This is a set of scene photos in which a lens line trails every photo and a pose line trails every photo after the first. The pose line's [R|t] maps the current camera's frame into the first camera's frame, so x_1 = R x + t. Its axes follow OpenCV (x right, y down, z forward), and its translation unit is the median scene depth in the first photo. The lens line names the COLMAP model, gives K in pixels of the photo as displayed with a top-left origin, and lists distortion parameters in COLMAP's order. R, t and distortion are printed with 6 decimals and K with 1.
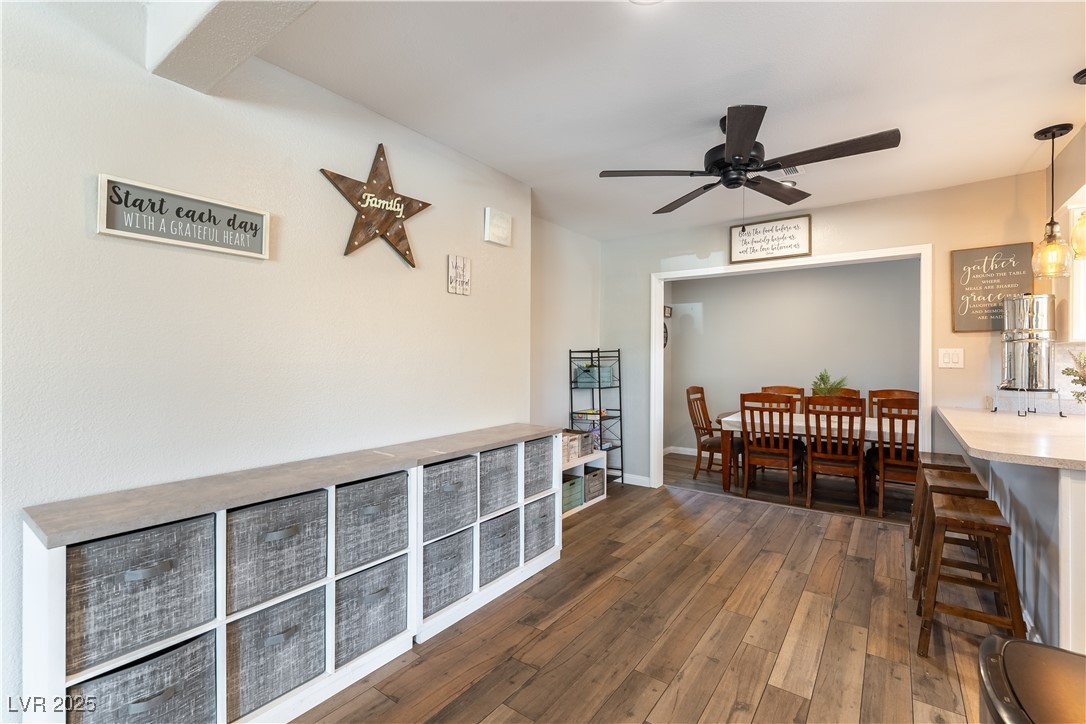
lens RADIAL K [[484.0, 0, 536.6], [0, 484.0, 362.2], [0, 0, 1]] dist [0.000468, -0.001442]
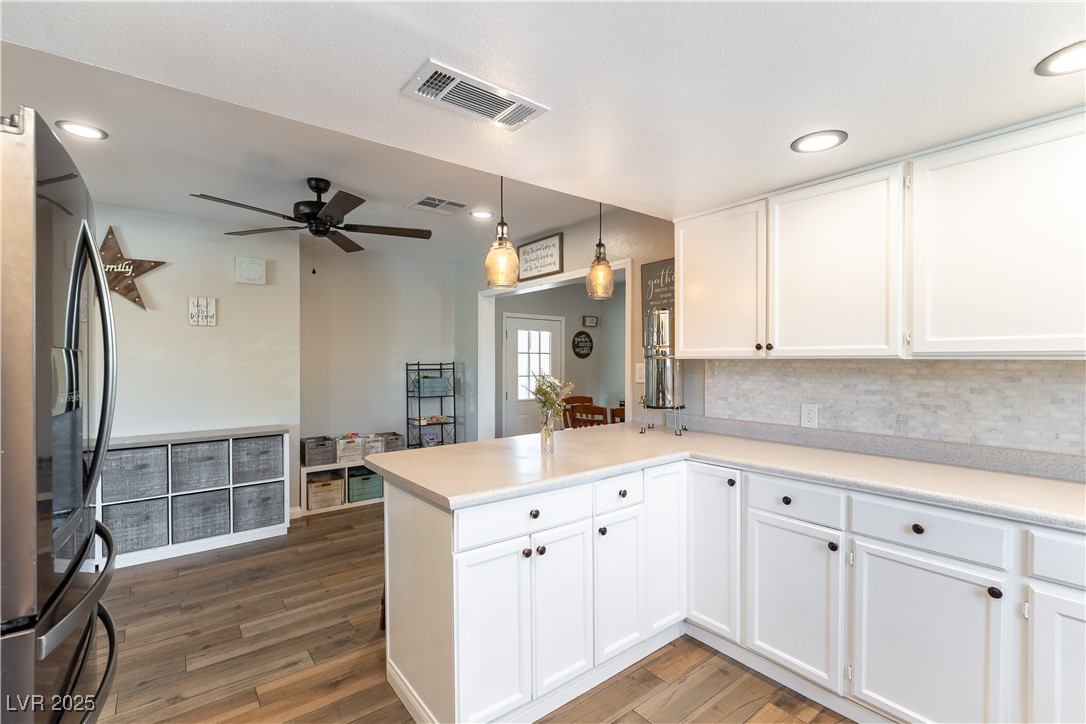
lens RADIAL K [[484.0, 0, 508.0], [0, 484.0, 371.2], [0, 0, 1]] dist [0.000468, -0.001442]
pose [[0.959123, -0.000203, -0.282988, 1.036440], [0.002830, 0.999957, 0.008873, -0.026272], [0.282974, -0.009311, 0.959082, -0.035985]]
